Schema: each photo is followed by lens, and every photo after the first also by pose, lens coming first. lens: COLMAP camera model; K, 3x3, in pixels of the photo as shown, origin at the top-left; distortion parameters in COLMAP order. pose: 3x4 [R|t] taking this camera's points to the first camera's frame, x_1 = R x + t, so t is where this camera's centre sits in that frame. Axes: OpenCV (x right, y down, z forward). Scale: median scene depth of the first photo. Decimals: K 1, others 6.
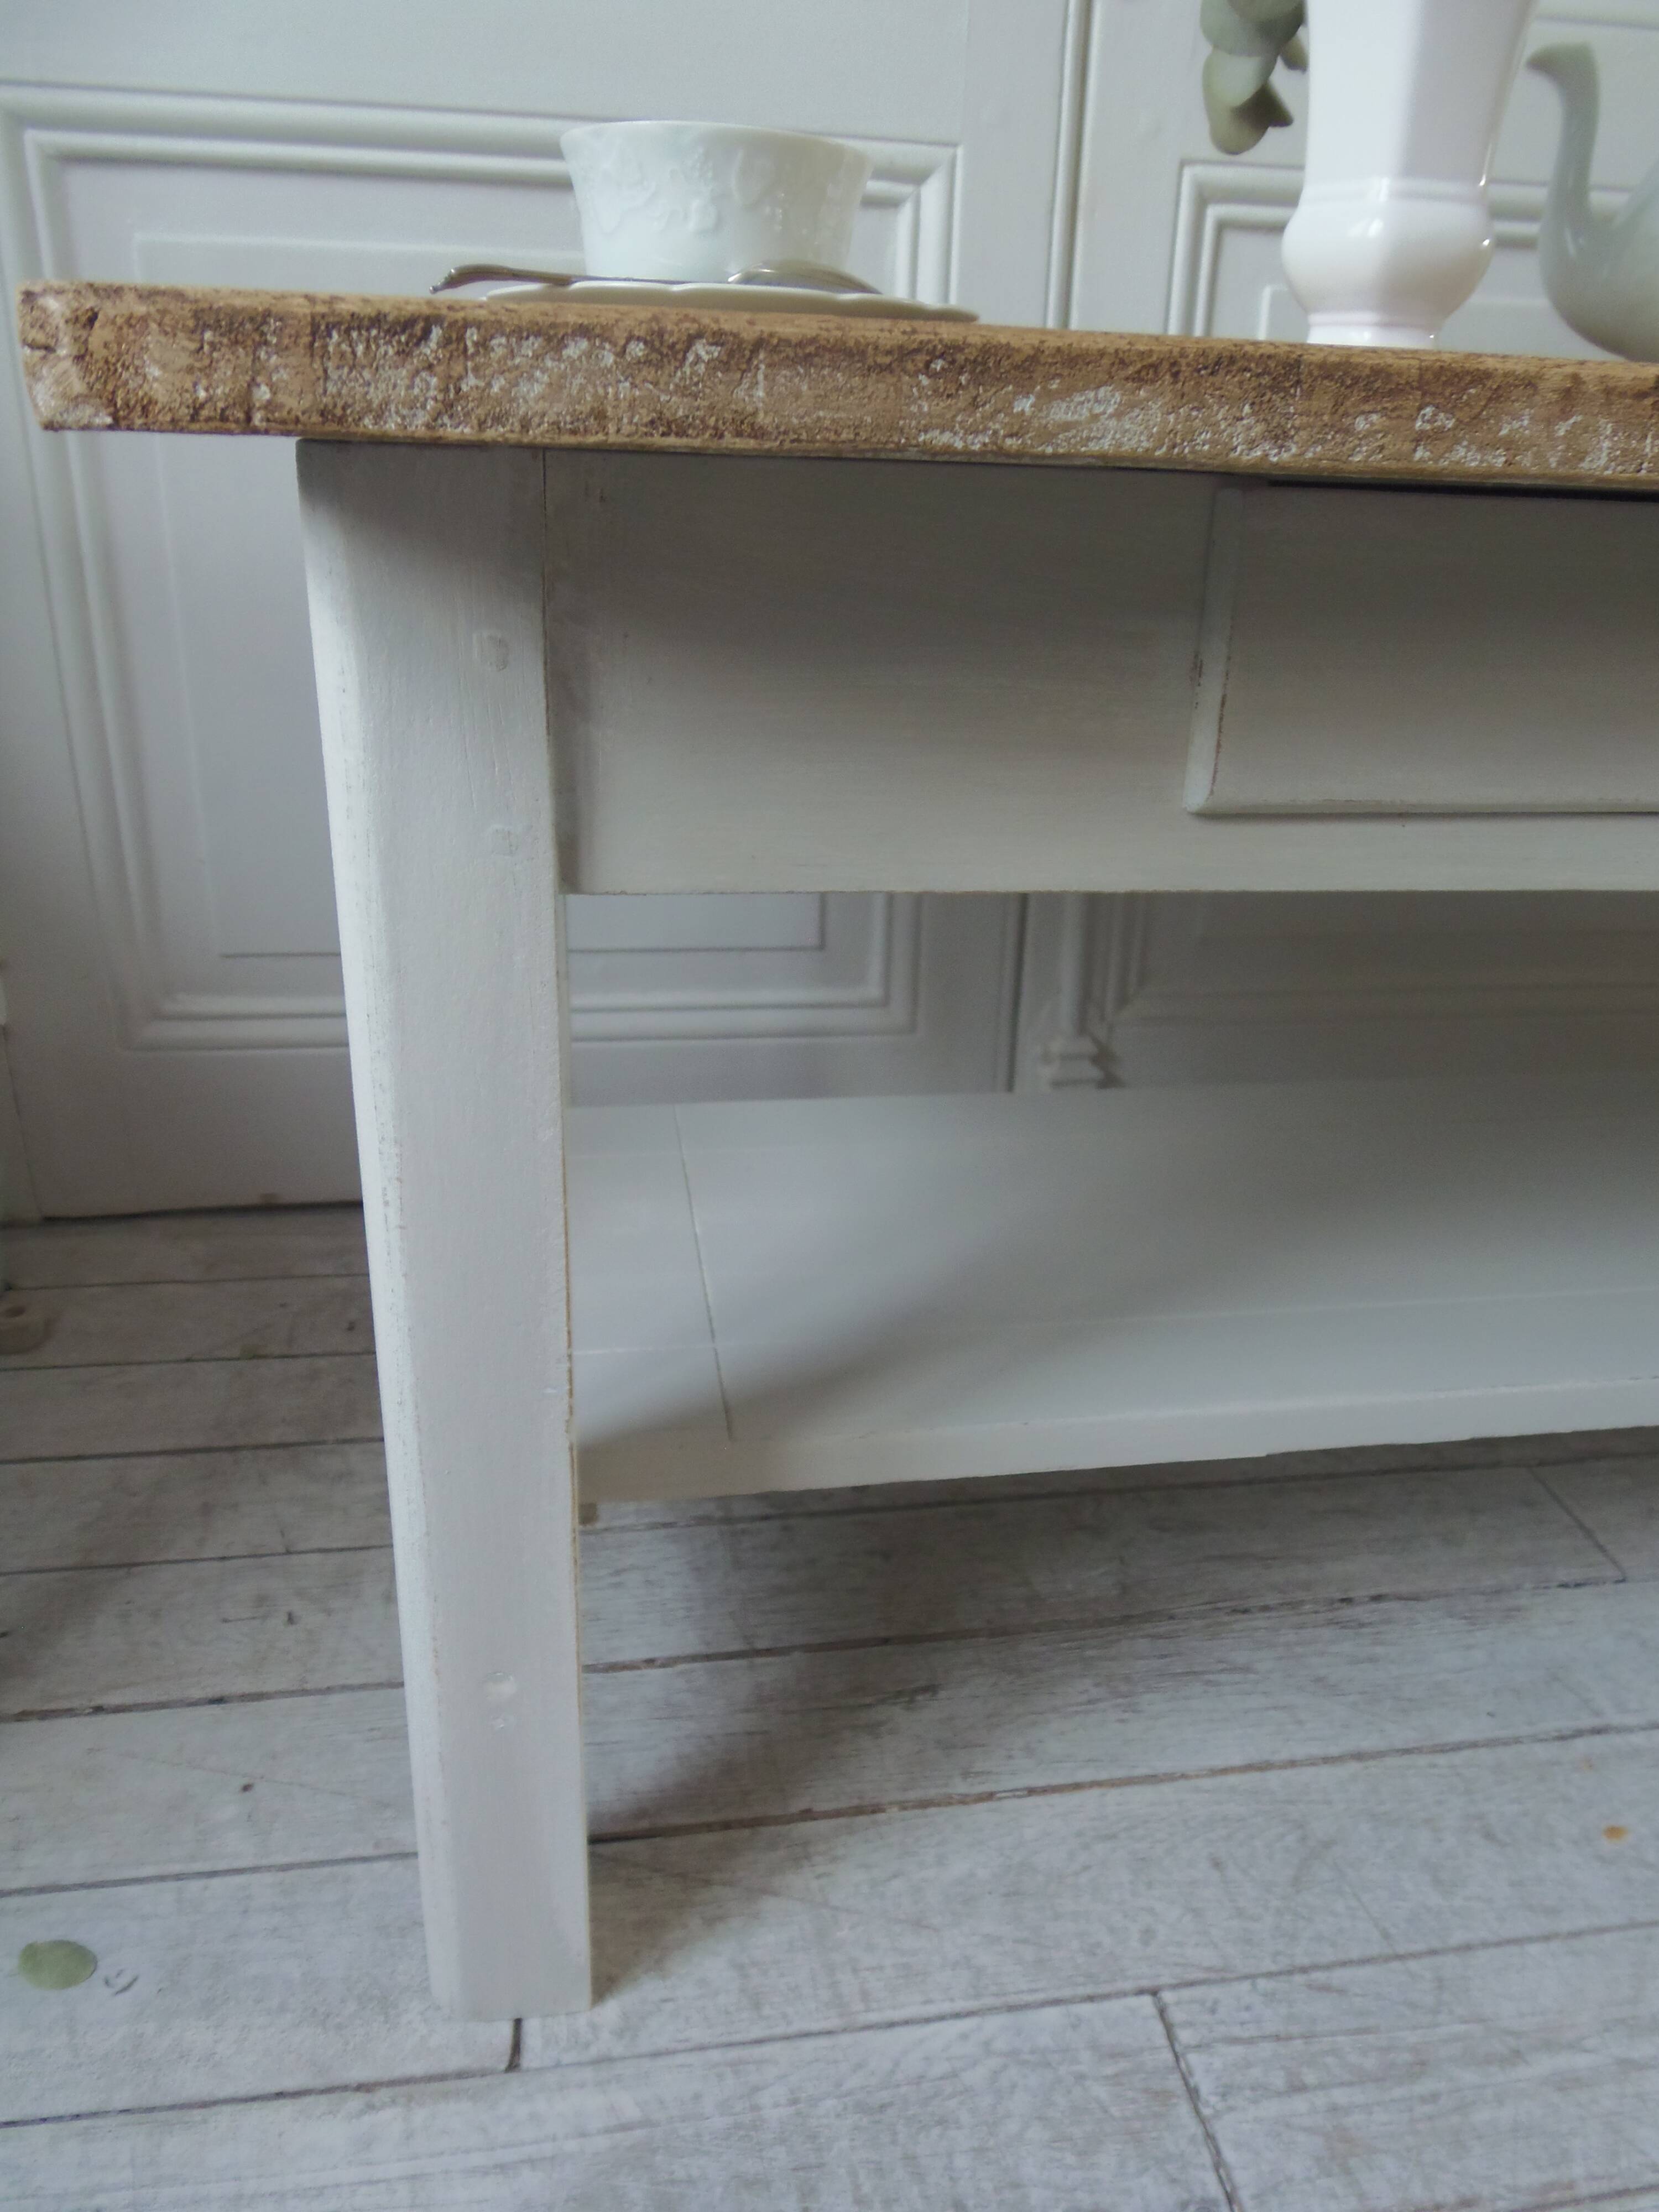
lens RADIAL K [[1620.1, 0, 860.8], [0, 1620.1, 1118.6], [0, 0, 1]] dist [-0.008070, -0.010372]
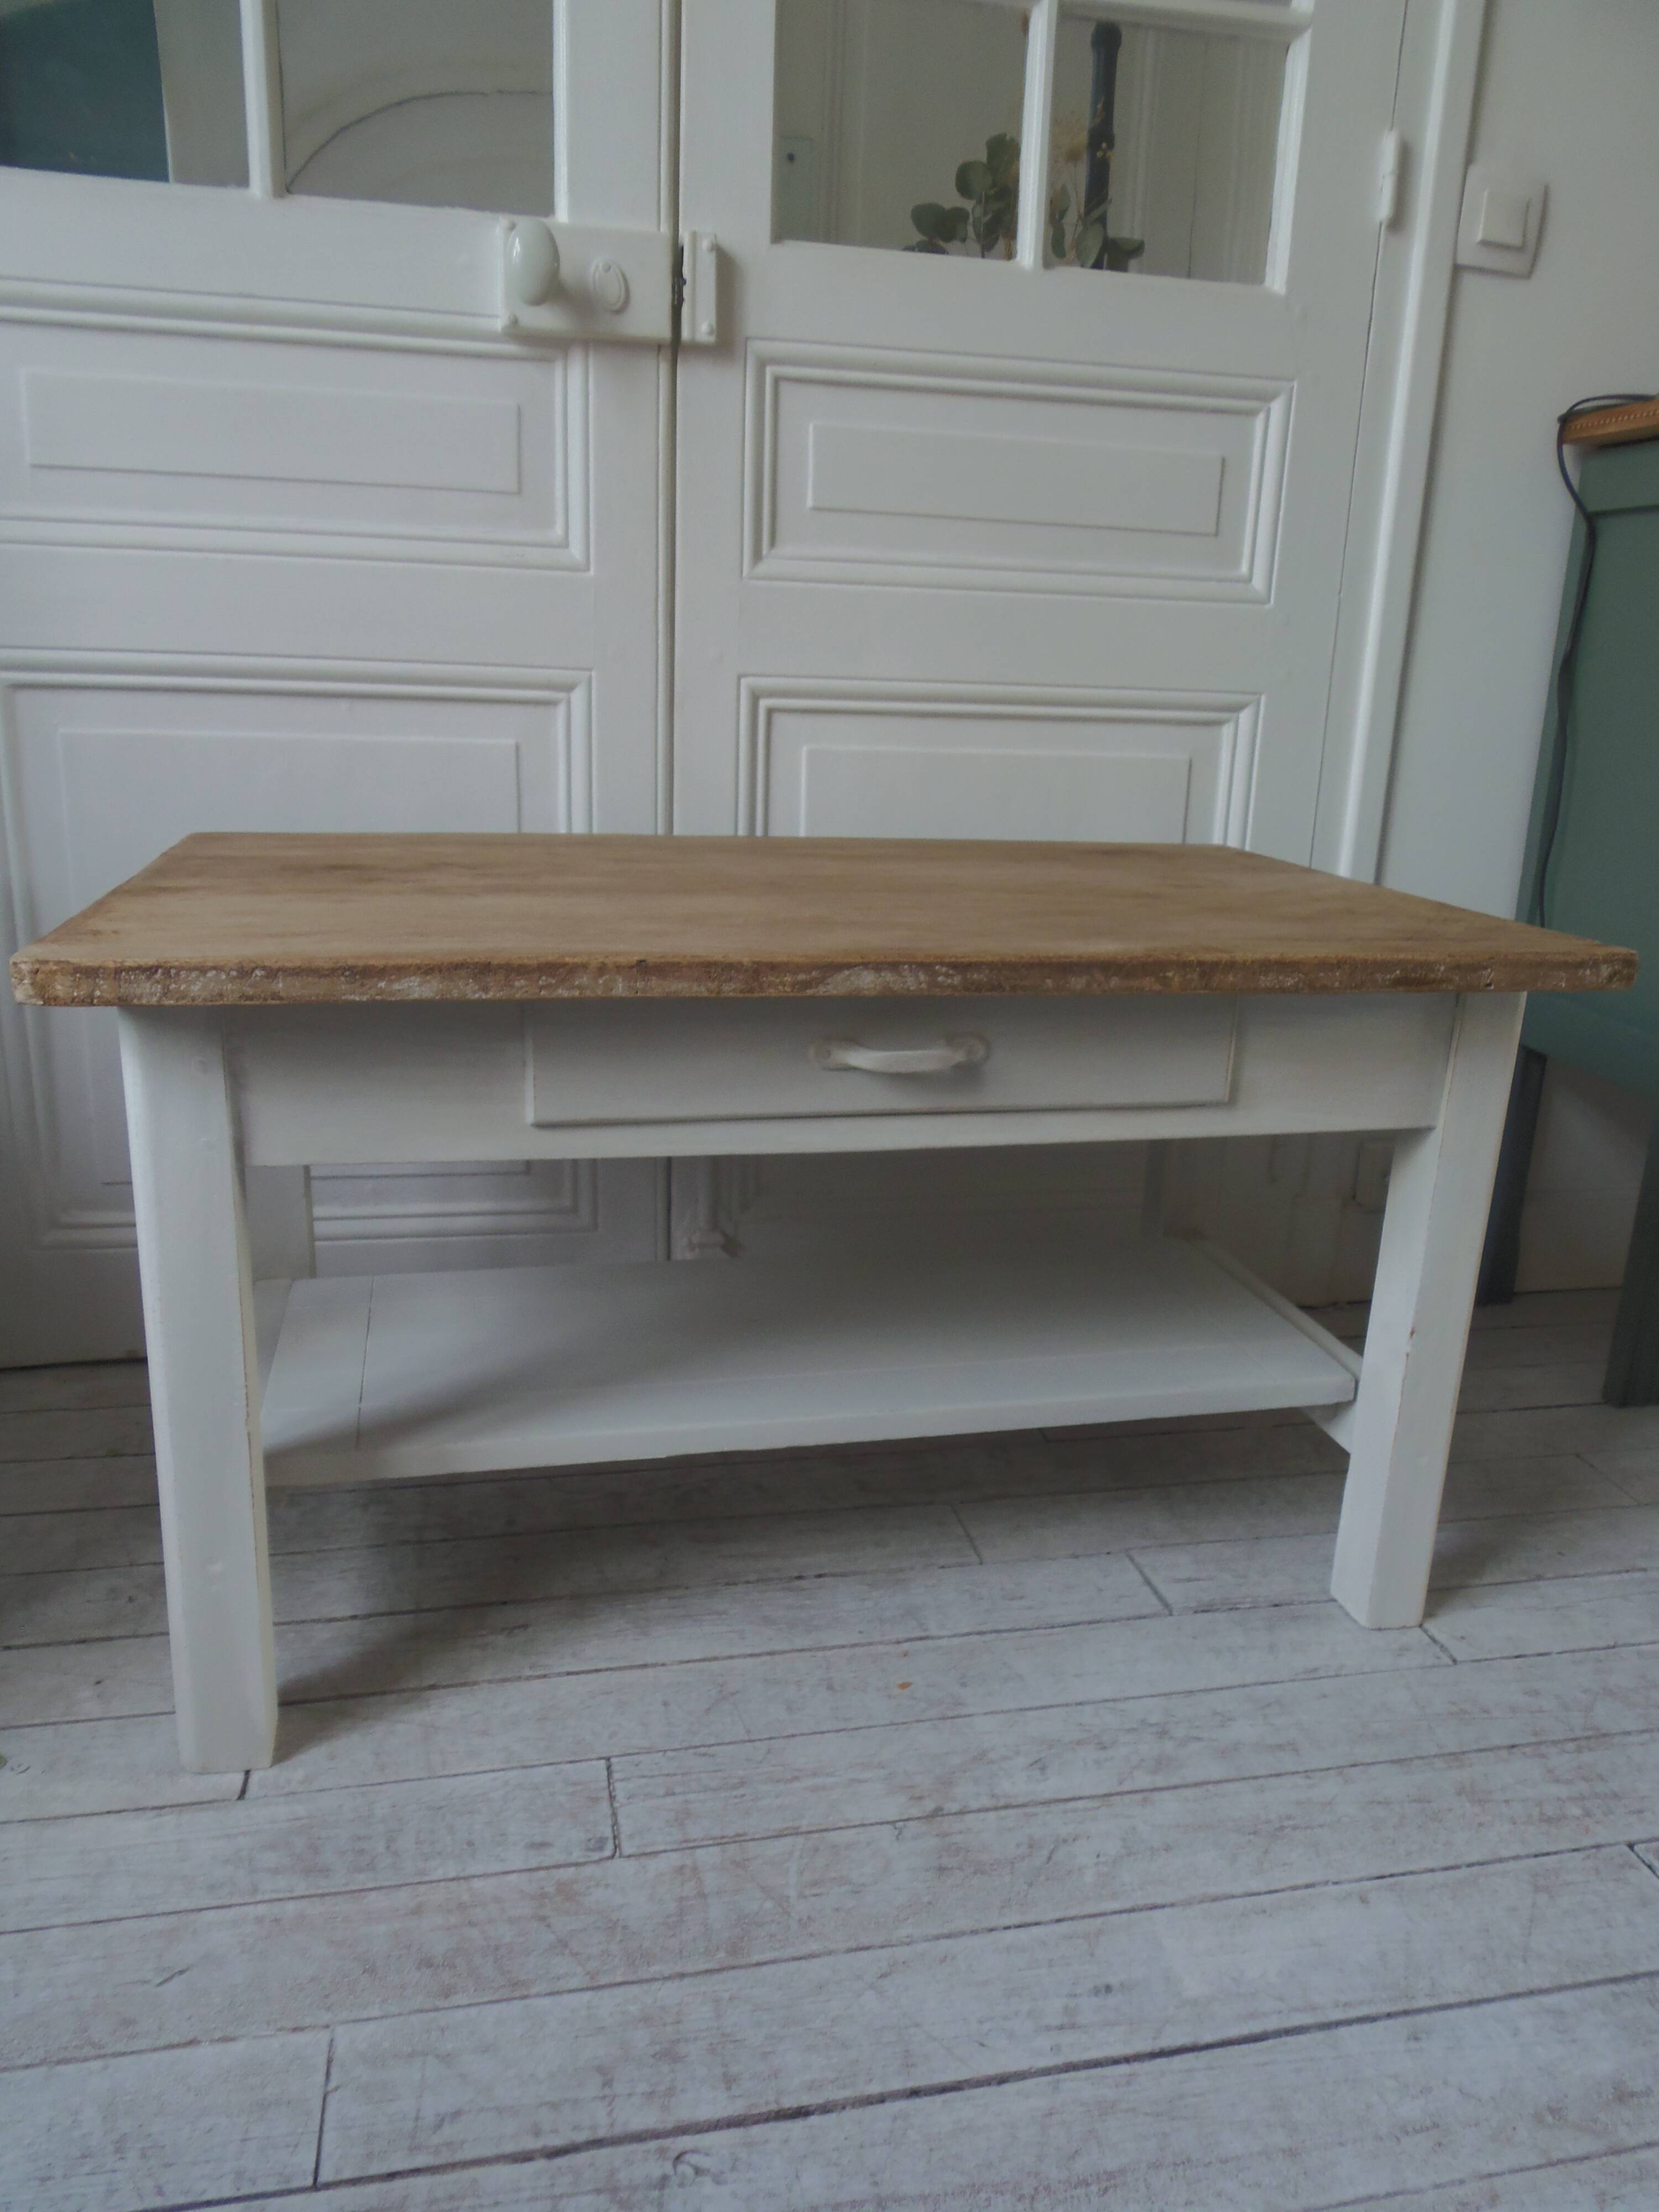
lens RADIAL K [[1620.1, 0, 866.0], [0, 1620.1, 1138.9], [0, 0, 1]] dist [-0.008070, -0.010372]
pose [[0.998004, -0.010350, 0.062301, 0.336262], [0.017089, 0.993936, -0.108628, 0.048645], [-0.060799, 0.109476, 0.992128, -0.820877]]
